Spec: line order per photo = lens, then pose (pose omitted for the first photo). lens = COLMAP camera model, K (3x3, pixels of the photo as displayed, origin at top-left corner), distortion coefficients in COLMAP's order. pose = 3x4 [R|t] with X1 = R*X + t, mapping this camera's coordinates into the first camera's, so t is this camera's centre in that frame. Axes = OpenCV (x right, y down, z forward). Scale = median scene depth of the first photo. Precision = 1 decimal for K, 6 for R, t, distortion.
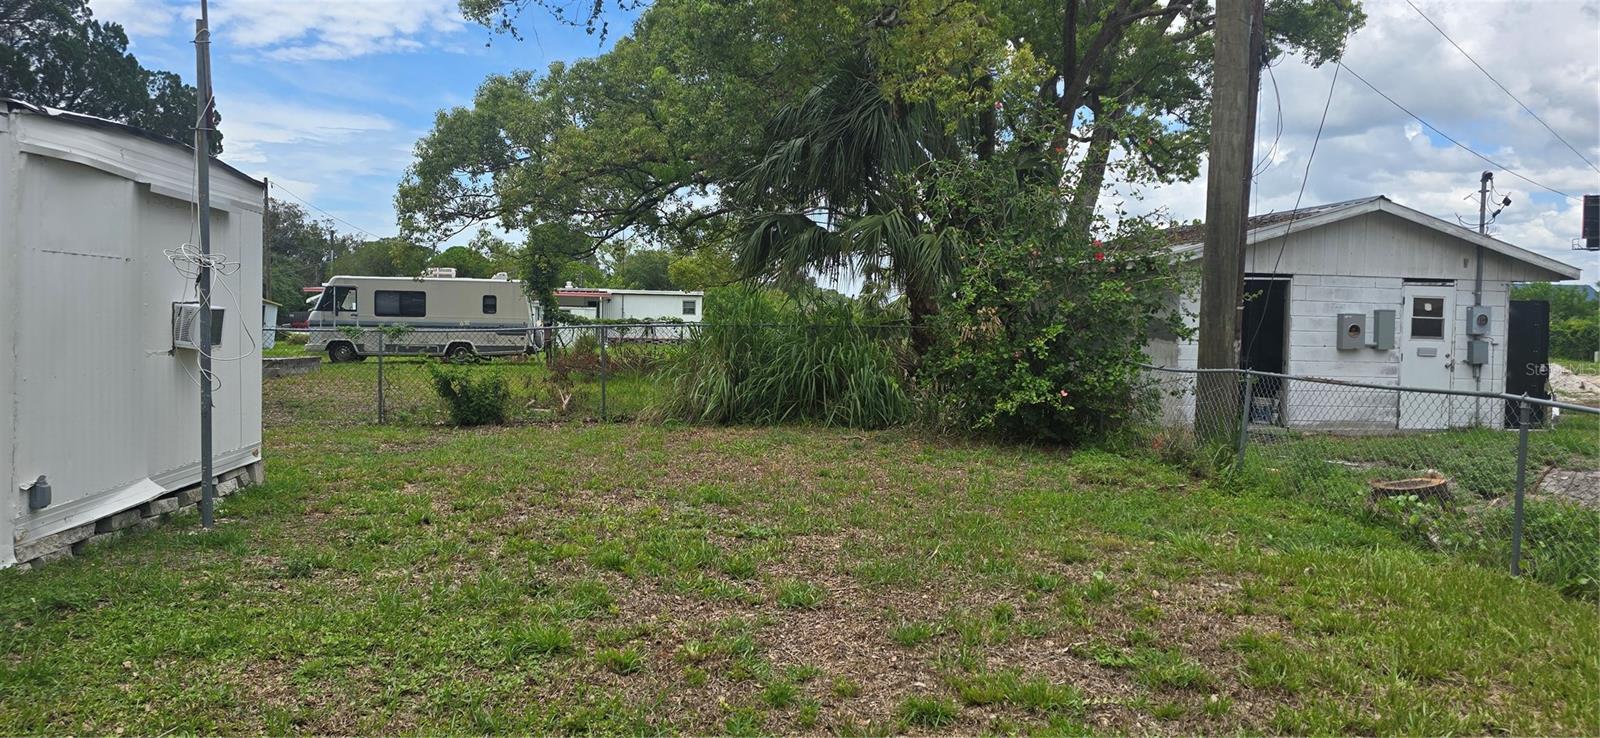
lens RADIAL K [[1090.3, 0, 800.0], [0, 1090.3, 369.0], [0, 0, 1]] dist [0.001426, -0.000263]
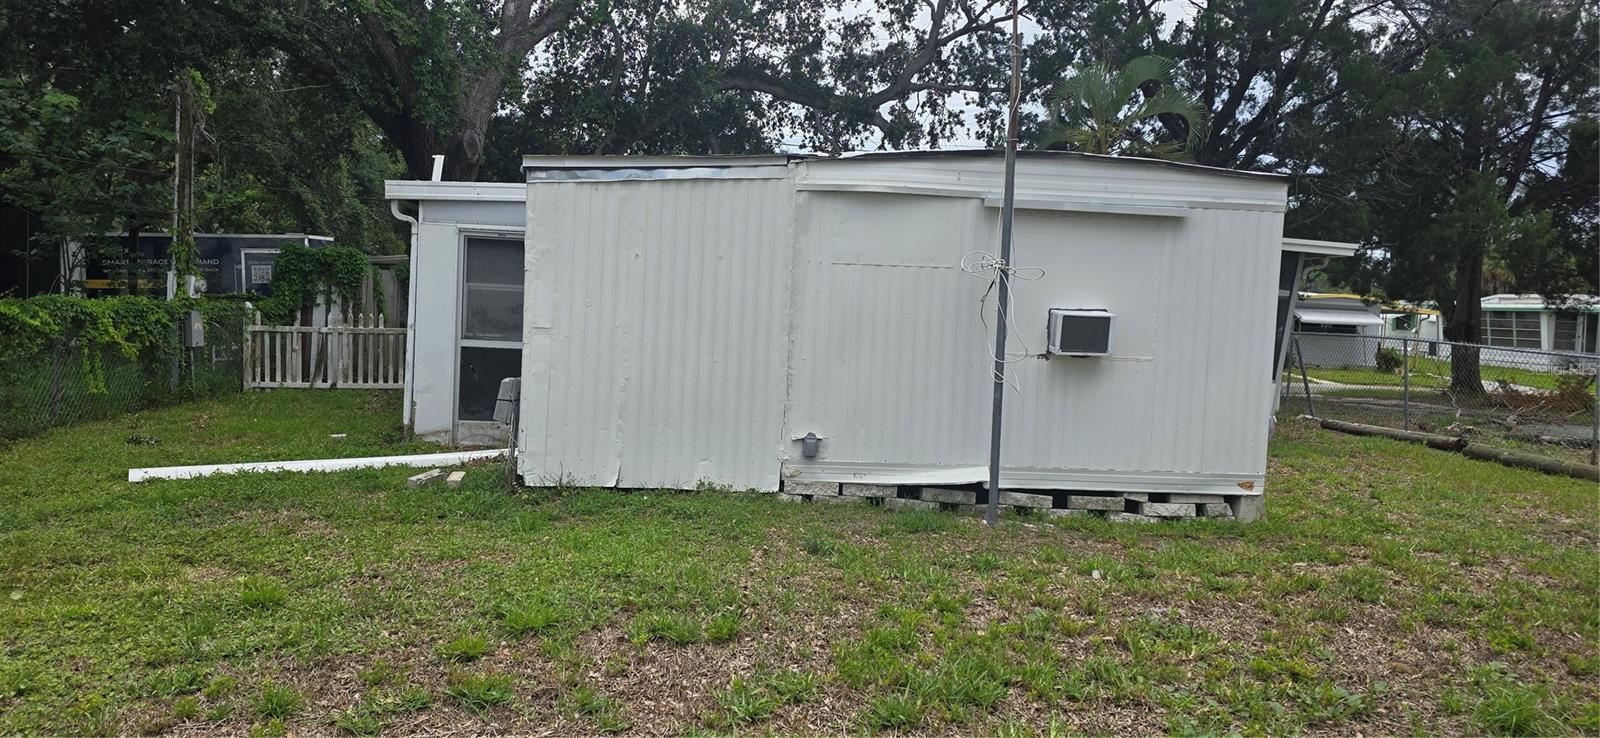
lens RADIAL K [[1090.3, 0, 800.0], [0, 1090.3, 369.0], [0, 0, 1]] dist [0.001426, -0.000263]
pose [[-0.082506, 0.034634, -0.995989, 0.559260], [-0.091124, 0.994947, 0.042147, -0.029949], [0.992416, 0.094236, -0.078933, 0.980413]]
